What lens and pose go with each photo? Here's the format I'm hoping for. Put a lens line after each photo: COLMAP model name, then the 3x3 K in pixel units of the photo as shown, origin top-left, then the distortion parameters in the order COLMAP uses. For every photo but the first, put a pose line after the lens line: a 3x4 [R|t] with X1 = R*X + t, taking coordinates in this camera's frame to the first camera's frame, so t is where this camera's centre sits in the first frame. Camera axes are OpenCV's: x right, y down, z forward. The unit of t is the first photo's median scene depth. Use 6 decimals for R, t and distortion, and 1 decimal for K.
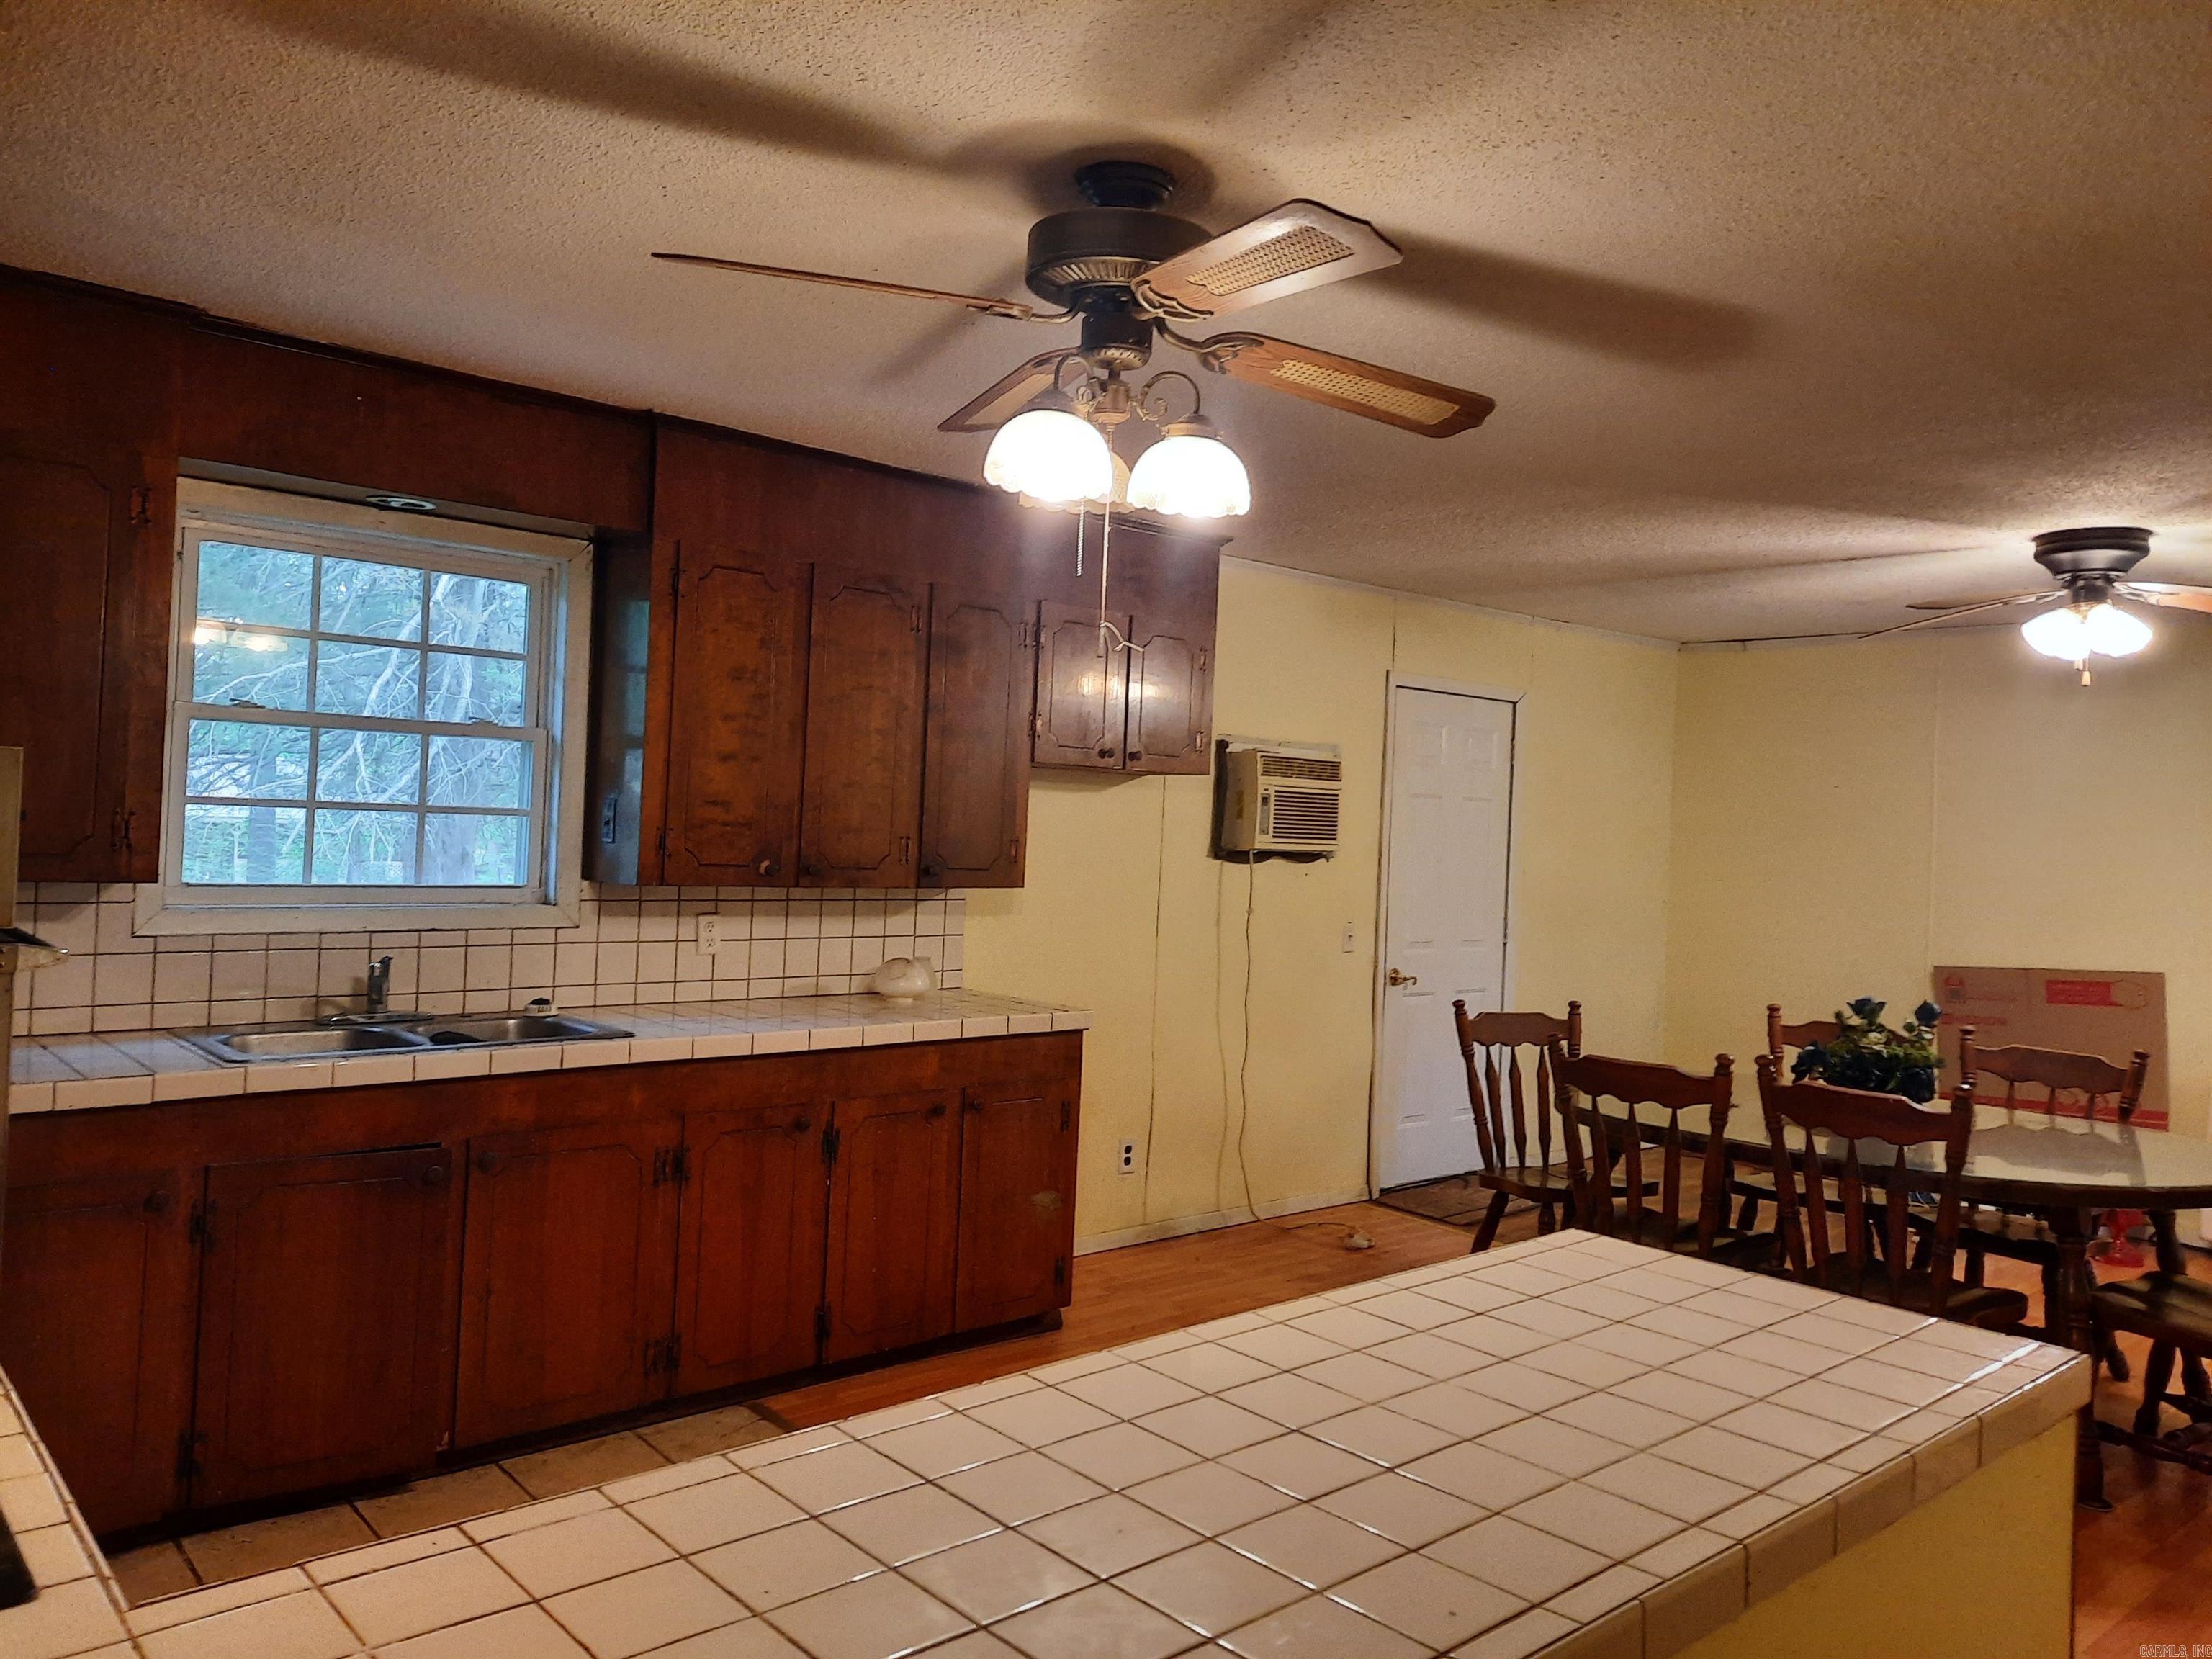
lens RADIAL K [[1582.1, 0, 1098.9], [0, 1582.1, 823.7], [0, 0, 1]] dist [0.027433, -0.036928]
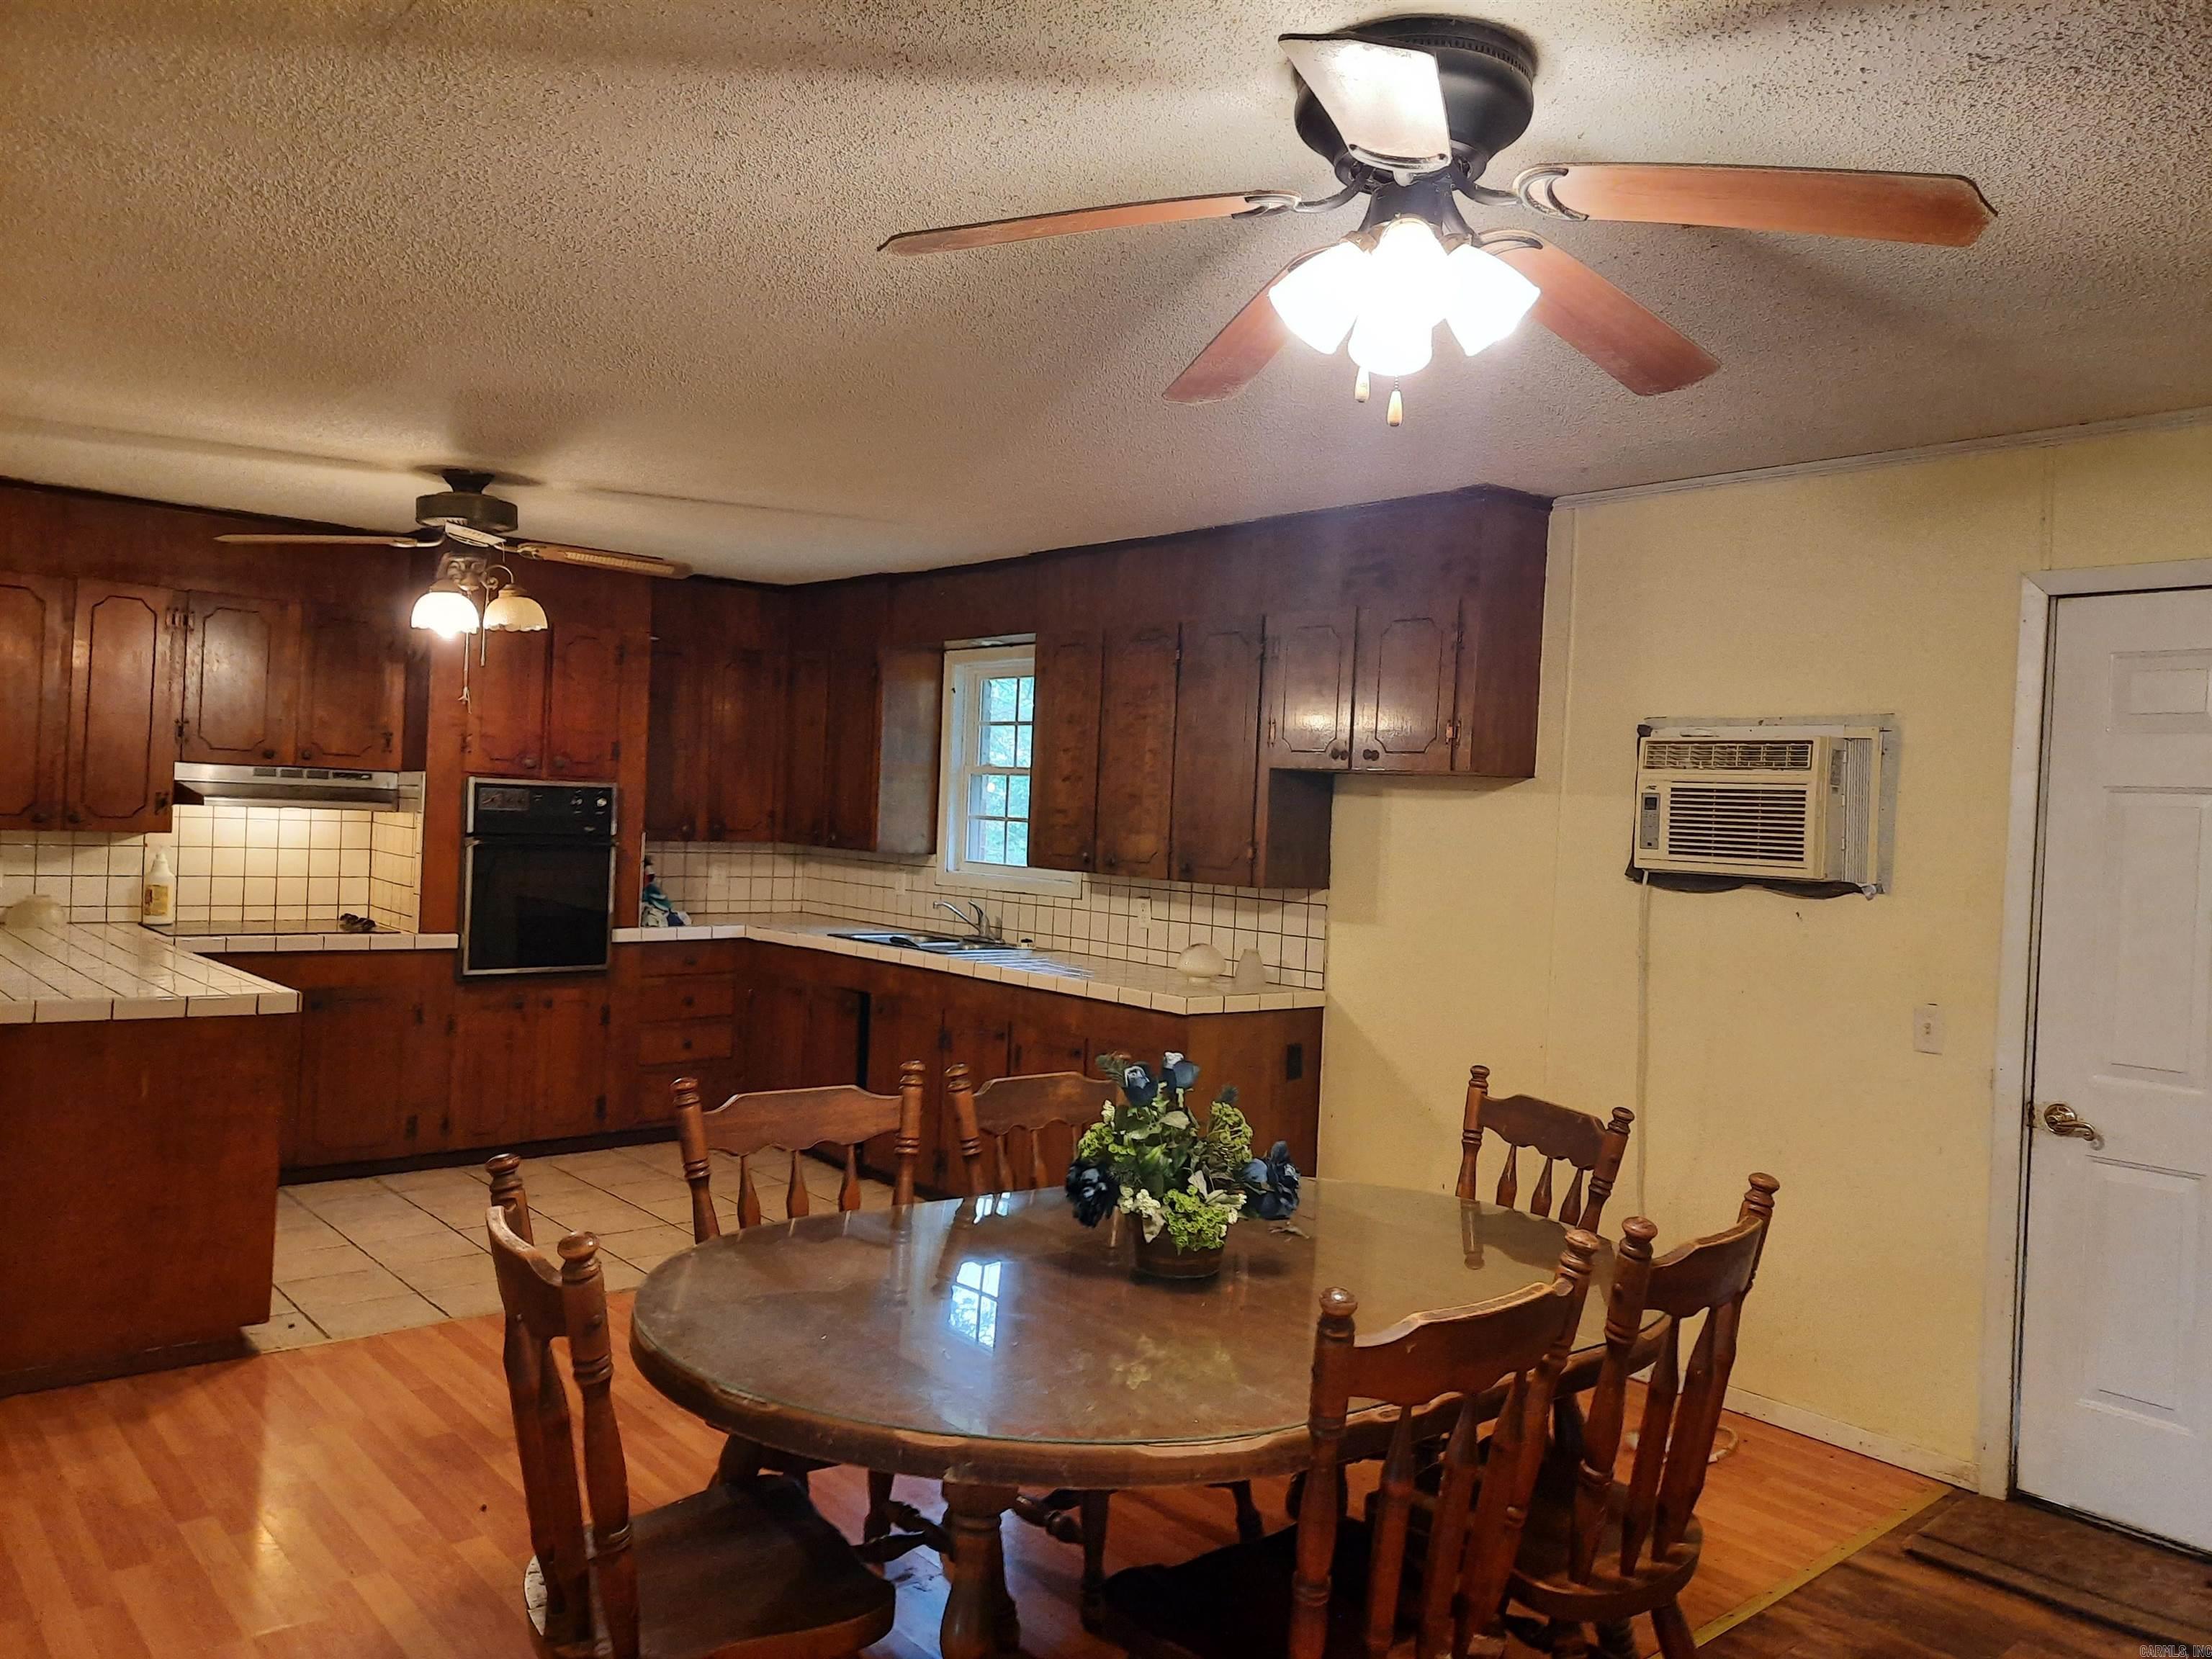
lens RADIAL K [[1582.1, 0, 1112.9], [0, 1582.1, 834.5], [0, 0, 1]] dist [0.027433, -0.036928]
pose [[-0.000105, -0.026105, -0.999659, 1.060939], [-0.045603, 0.998619, -0.026073, 0.038944], [0.998960, 0.045585, -0.001295, 0.950438]]
